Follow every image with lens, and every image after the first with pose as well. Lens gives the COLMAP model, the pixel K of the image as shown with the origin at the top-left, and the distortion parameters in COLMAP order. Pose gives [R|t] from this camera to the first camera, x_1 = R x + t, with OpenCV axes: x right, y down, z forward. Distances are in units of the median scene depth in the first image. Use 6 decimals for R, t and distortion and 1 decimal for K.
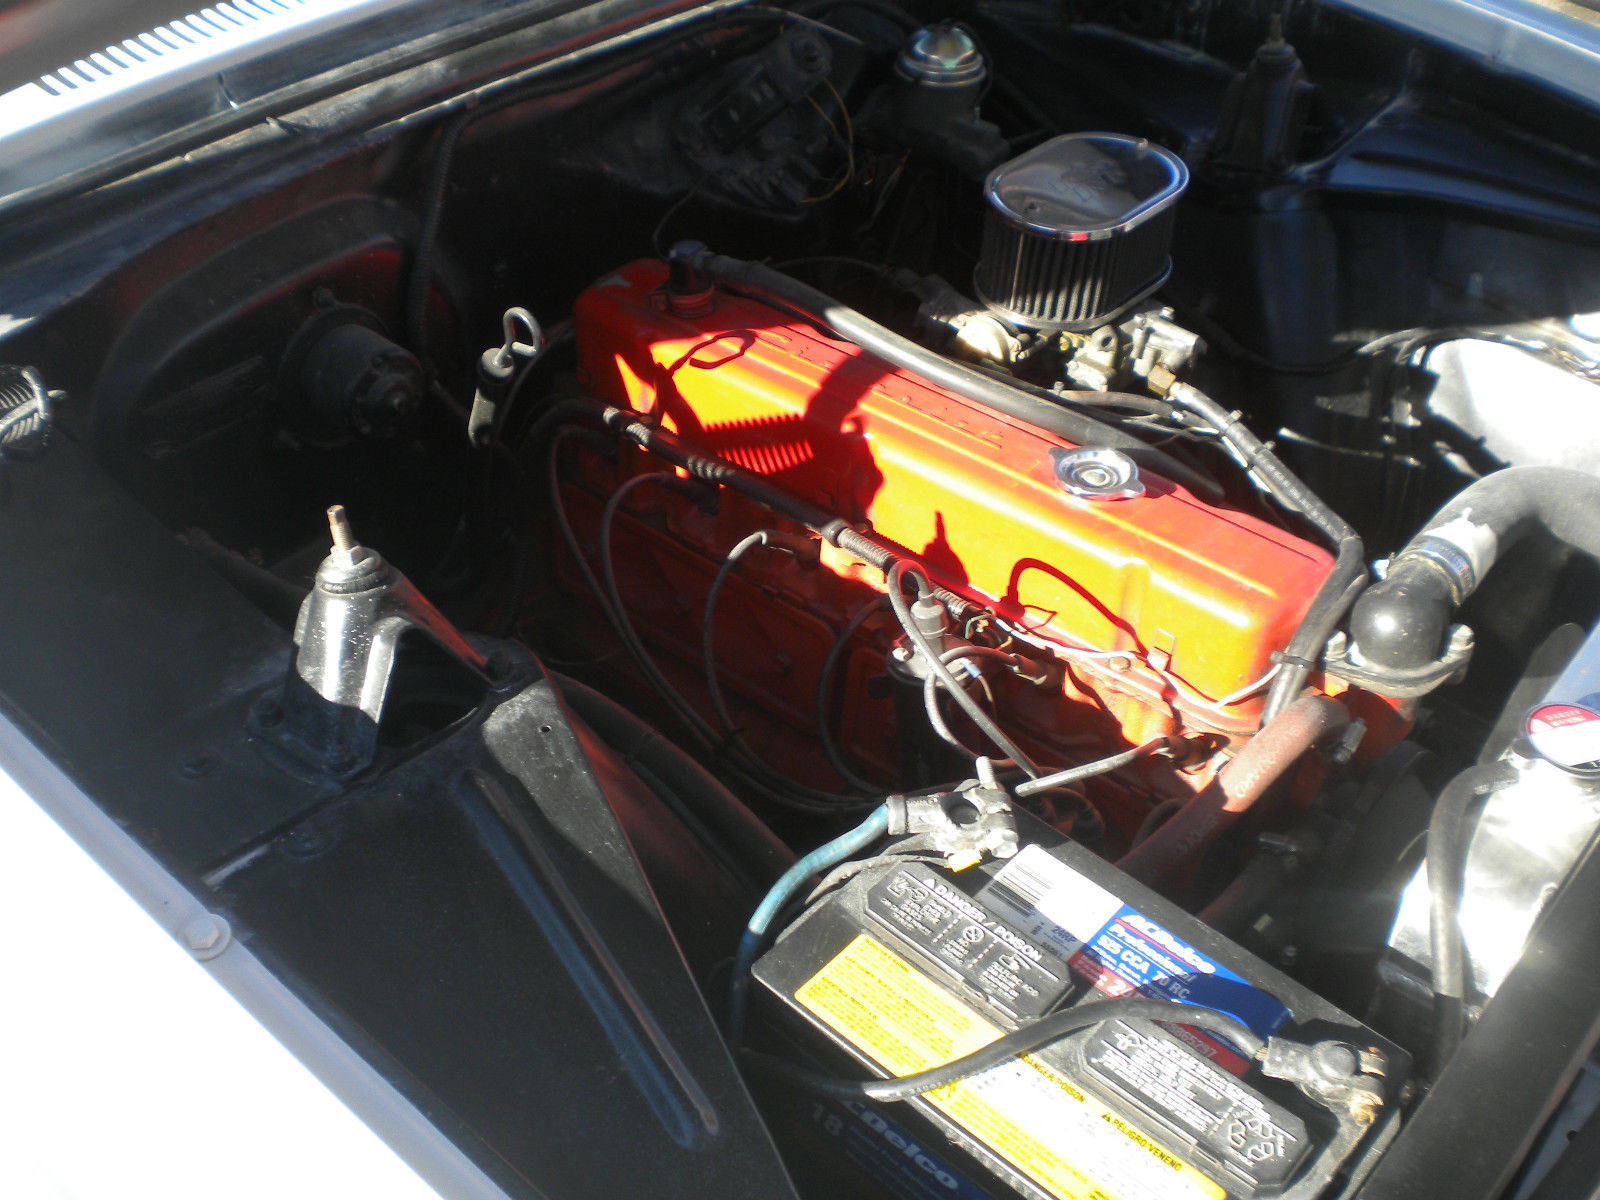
lens RADIAL K [[1694.9, 0, 808.2], [0, 1694.9, 609.0], [0, 0, 1]] dist [-0.159901, 0.000000]
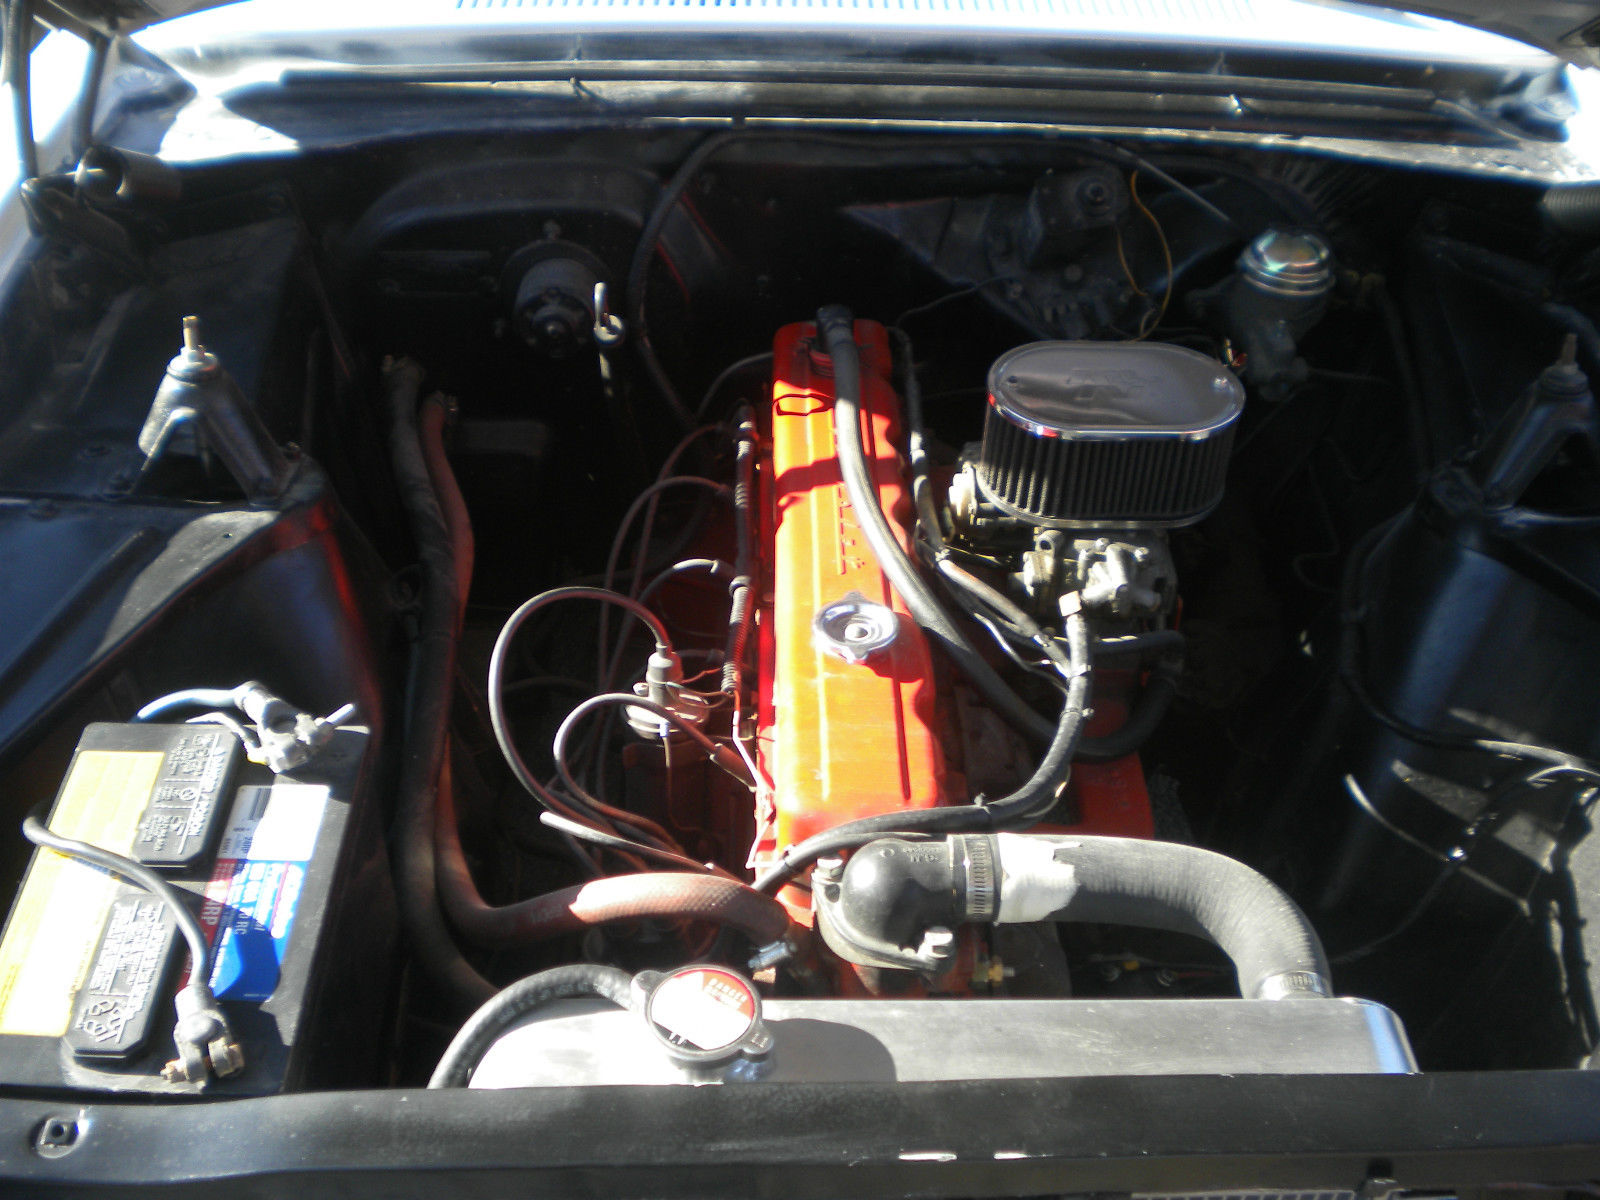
lens RADIAL K [[1694.9, 0, 805.2], [0, 1694.9, 607.3], [0, 0, 1]] dist [-0.159901, 0.000000]
pose [[0.673213, 0.453791, -0.583830, 0.670914], [-0.481031, 0.868410, 0.120310, -0.182043], [0.561599, 0.199846, 0.802912, 0.170530]]
